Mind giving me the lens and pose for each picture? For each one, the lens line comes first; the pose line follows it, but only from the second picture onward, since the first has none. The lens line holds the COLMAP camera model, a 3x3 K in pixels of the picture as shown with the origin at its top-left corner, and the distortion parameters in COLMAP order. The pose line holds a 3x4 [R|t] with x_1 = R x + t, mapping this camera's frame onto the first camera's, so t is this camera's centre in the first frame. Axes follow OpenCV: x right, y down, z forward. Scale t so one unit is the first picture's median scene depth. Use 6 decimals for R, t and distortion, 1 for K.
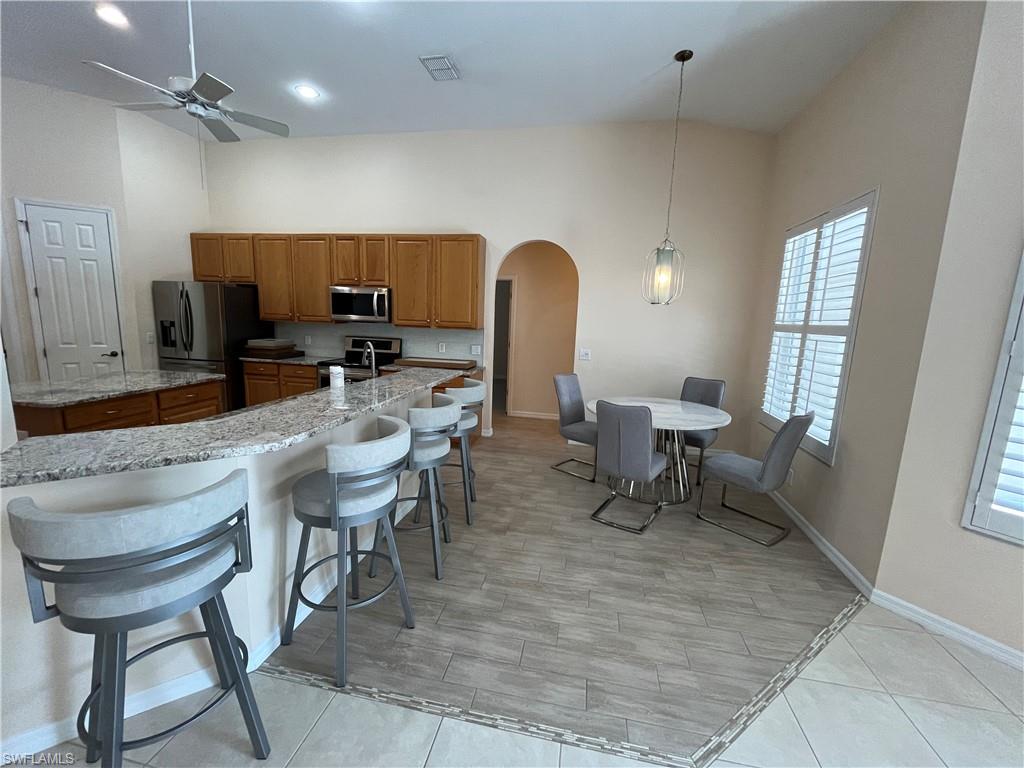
lens RADIAL K [[420.2, 0, 511.1], [0, 420.2, 382.6], [0, 0, 1]] dist [0.000110, -0.000033]
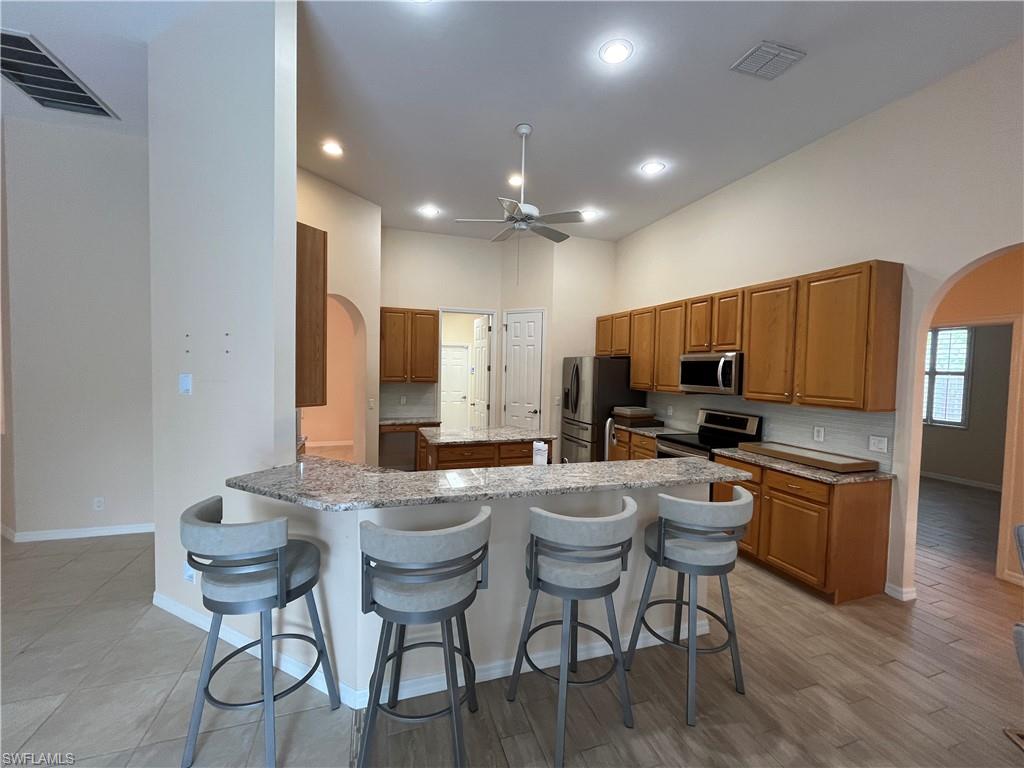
lens RADIAL K [[420.2, 0, 511.1], [0, 420.2, 382.6], [0, 0, 1]] dist [0.000110, -0.000033]
pose [[0.493617, 0.004734, -0.869667, 0.192893], [-0.141488, 0.987100, -0.074935, -0.047199], [0.858093, 0.160037, 0.487919, 0.246547]]
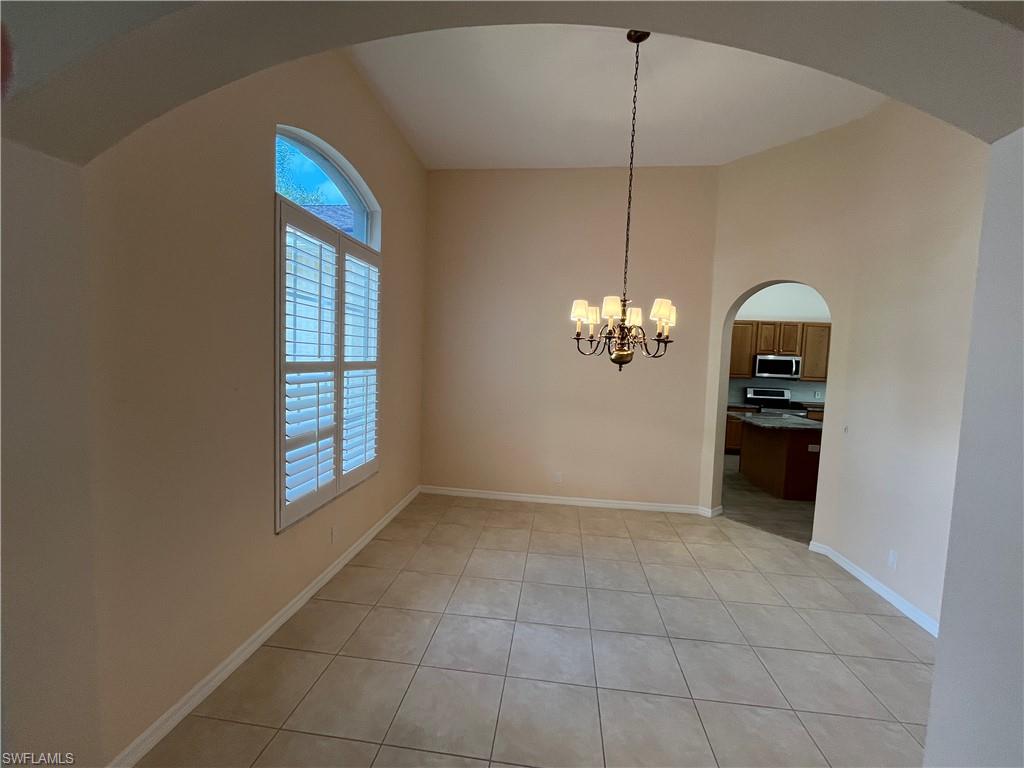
lens RADIAL K [[420.2, 0, 511.1], [0, 420.2, 382.6], [0, 0, 1]] dist [0.000110, -0.000033]
pose [[0.997197, -0.004583, 0.074687, -1.452025], [0.011937, 0.995084, -0.098317, 0.005633], [-0.073869, 0.098933, 0.992349, -0.419104]]
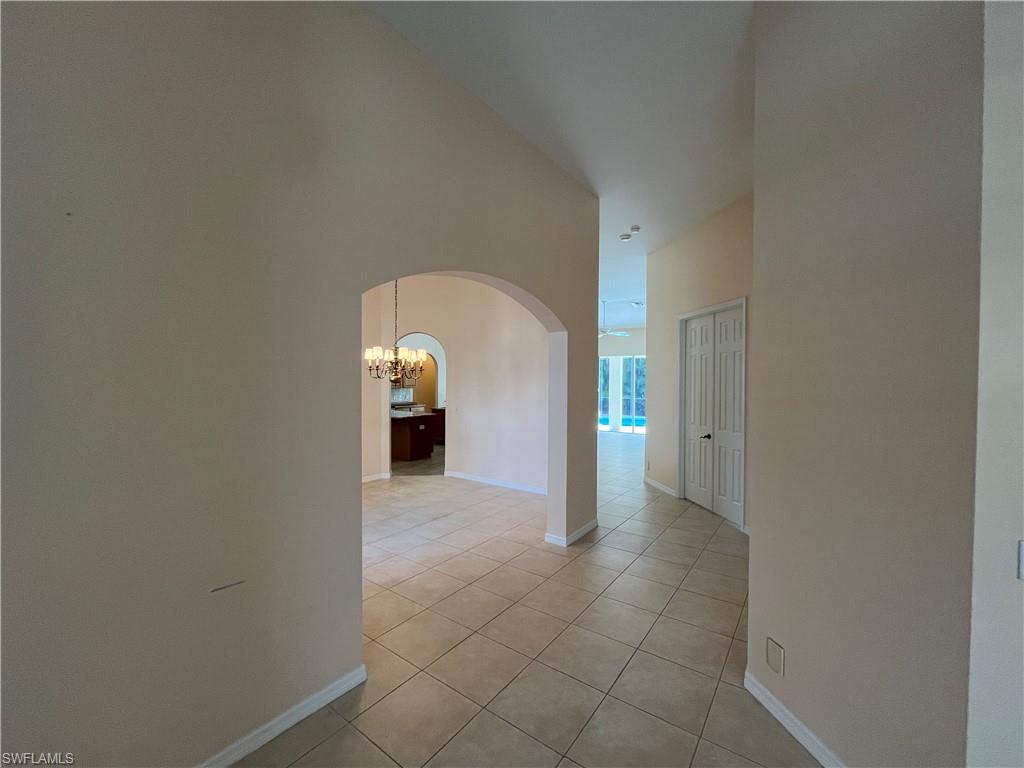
lens RADIAL K [[420.2, 0, 511.1], [0, 420.2, 382.6], [0, 0, 1]] dist [0.000110, -0.000033]
pose [[0.429311, -0.044678, 0.902051, -2.490331], [0.158777, 0.986954, -0.026683, -0.012928], [-0.889090, 0.154680, 0.430804, -0.645817]]
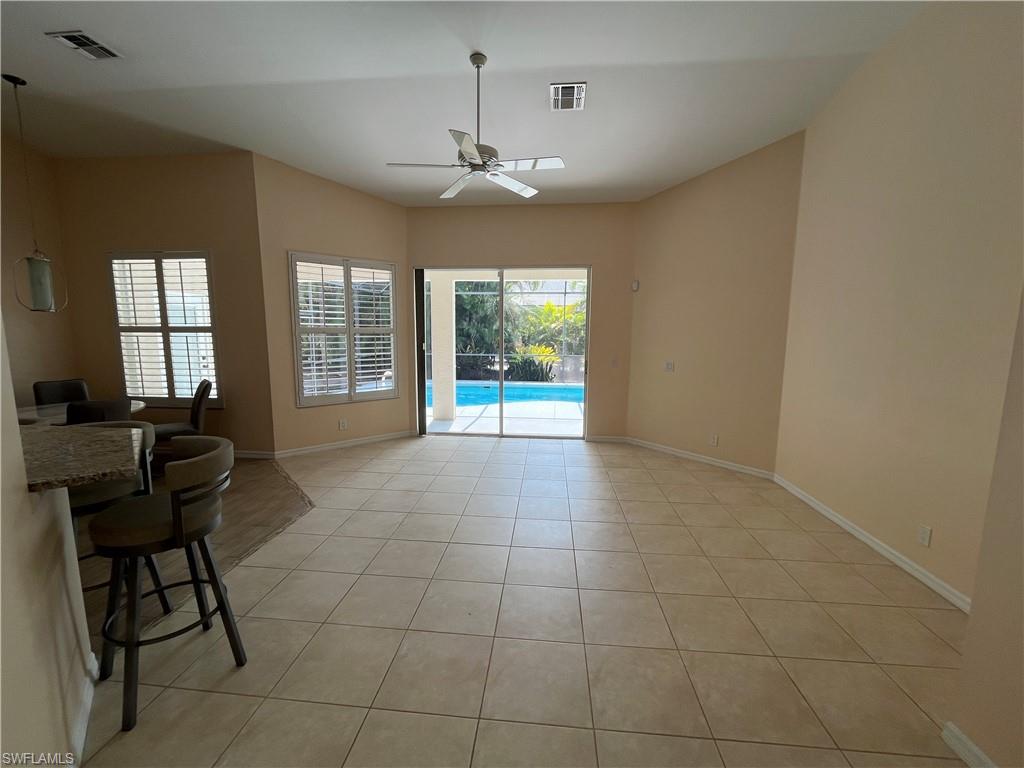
lens RADIAL K [[420.2, 0, 511.1], [0, 420.2, 382.6], [0, 0, 1]] dist [0.000110, -0.000033]
pose [[-0.097391, -0.161852, 0.981997, -0.596170], [0.153972, 0.972358, 0.175533, -0.014214], [-0.983264, 0.168295, -0.069778, -0.028178]]
